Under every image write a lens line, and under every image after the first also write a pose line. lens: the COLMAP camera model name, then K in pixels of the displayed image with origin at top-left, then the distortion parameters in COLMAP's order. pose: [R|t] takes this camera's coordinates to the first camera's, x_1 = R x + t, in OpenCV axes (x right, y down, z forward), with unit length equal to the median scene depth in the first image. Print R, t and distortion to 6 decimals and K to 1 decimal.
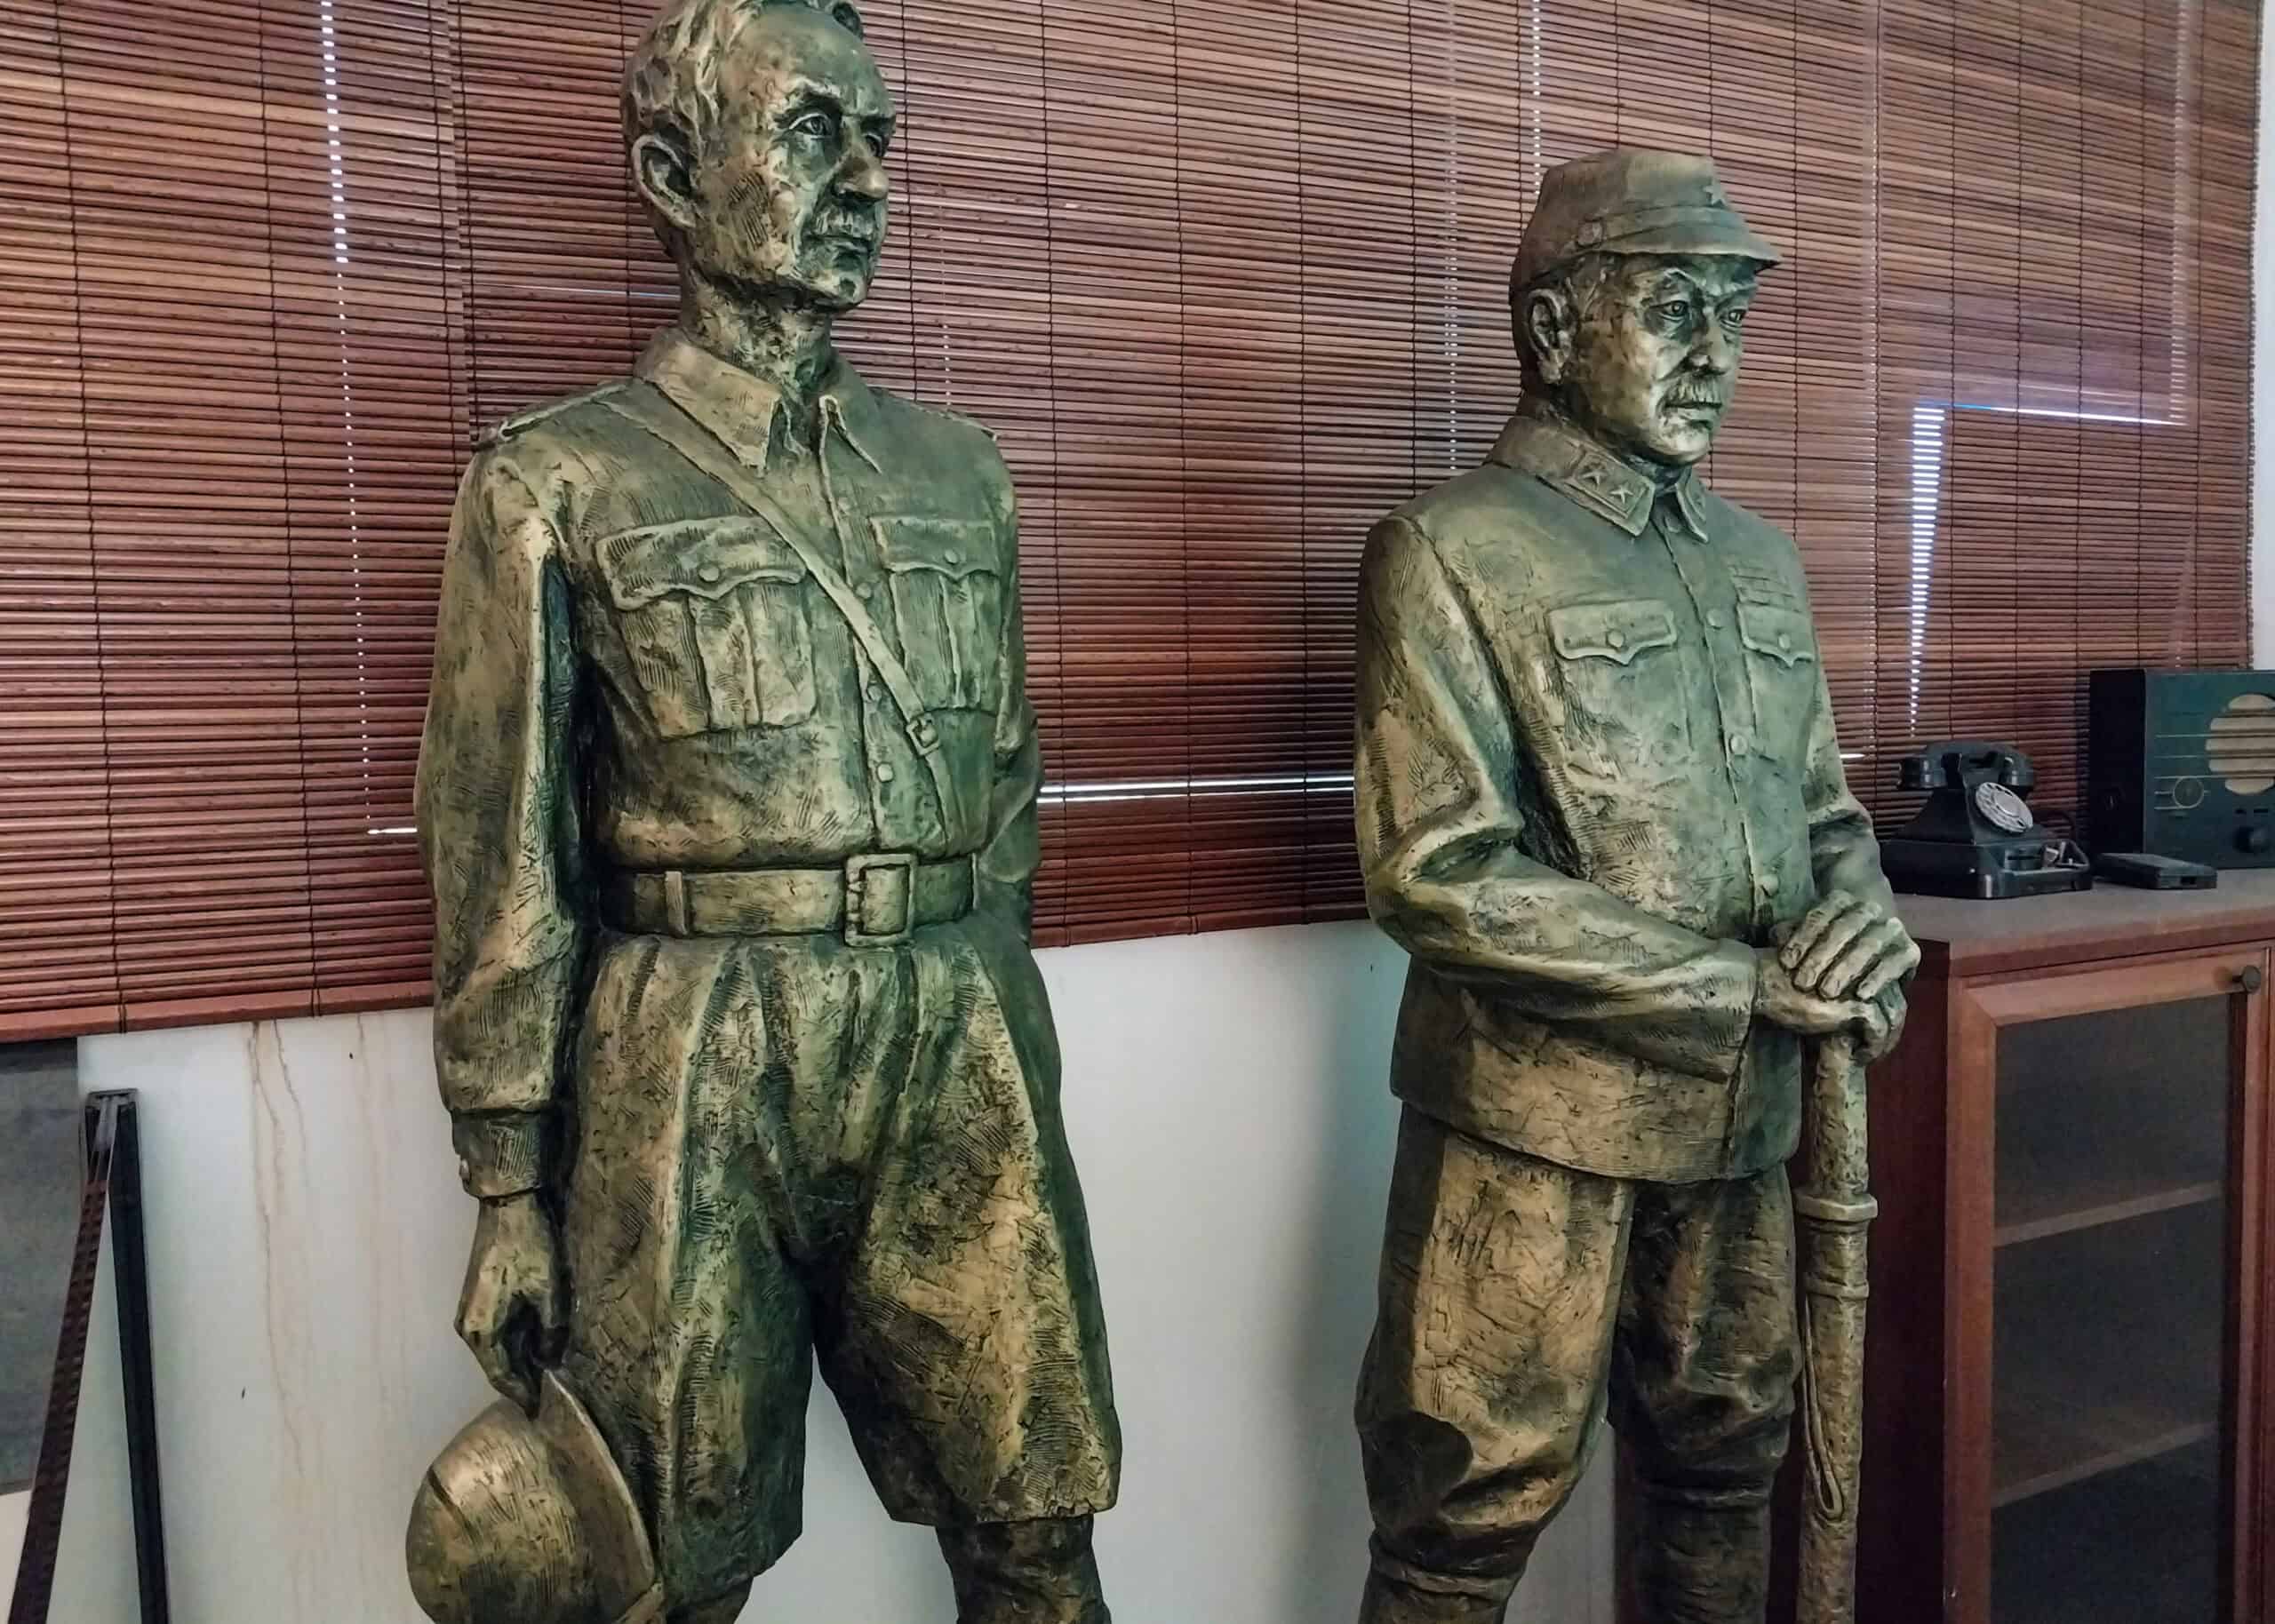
lens RADIAL K [[1816.5, 0, 1138.5], [0, 1816.5, 793.4], [0, 0, 1]] dist [0.009351, 0.000156]
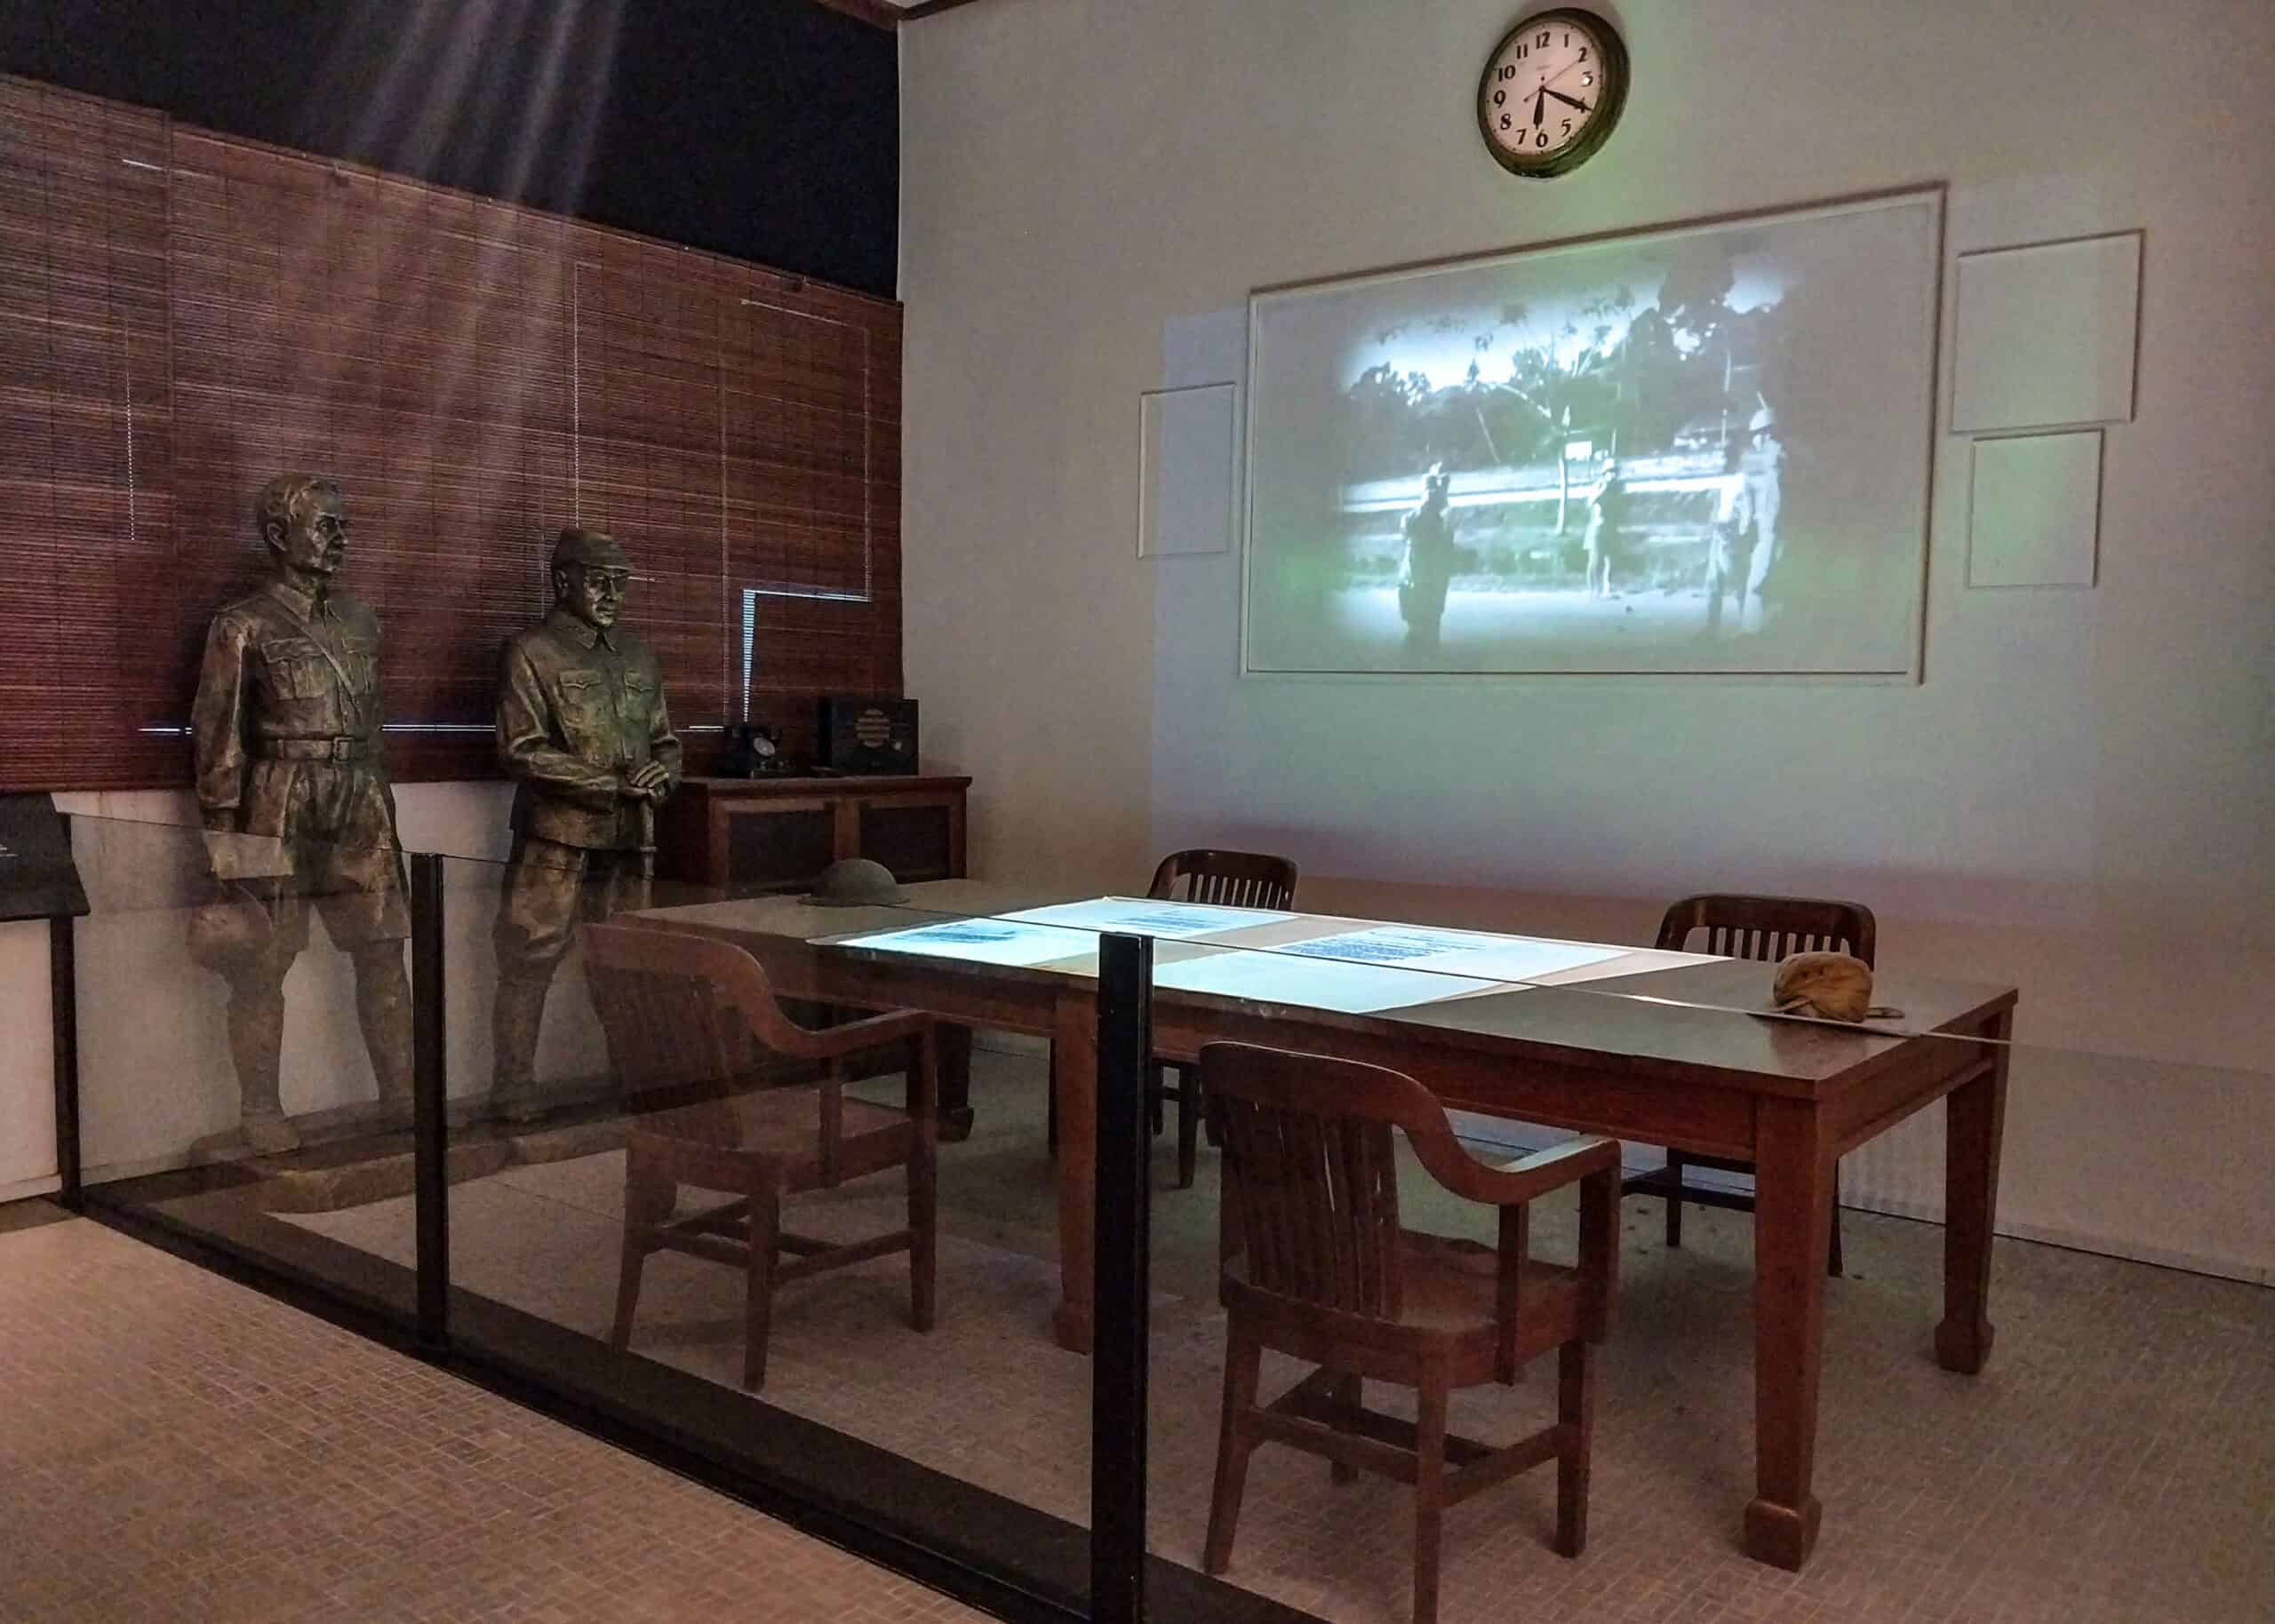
lens RADIAL K [[1816.5, 0, 1138.5], [0, 1816.5, 793.4], [0, 0, 1]] dist [0.009351, 0.000156]
pose [[0.918234, 0.009991, 0.395913, -0.112628], [-0.005100, 0.999897, -0.013403, 0.160442], [-0.396006, 0.010288, 0.918190, -2.462629]]
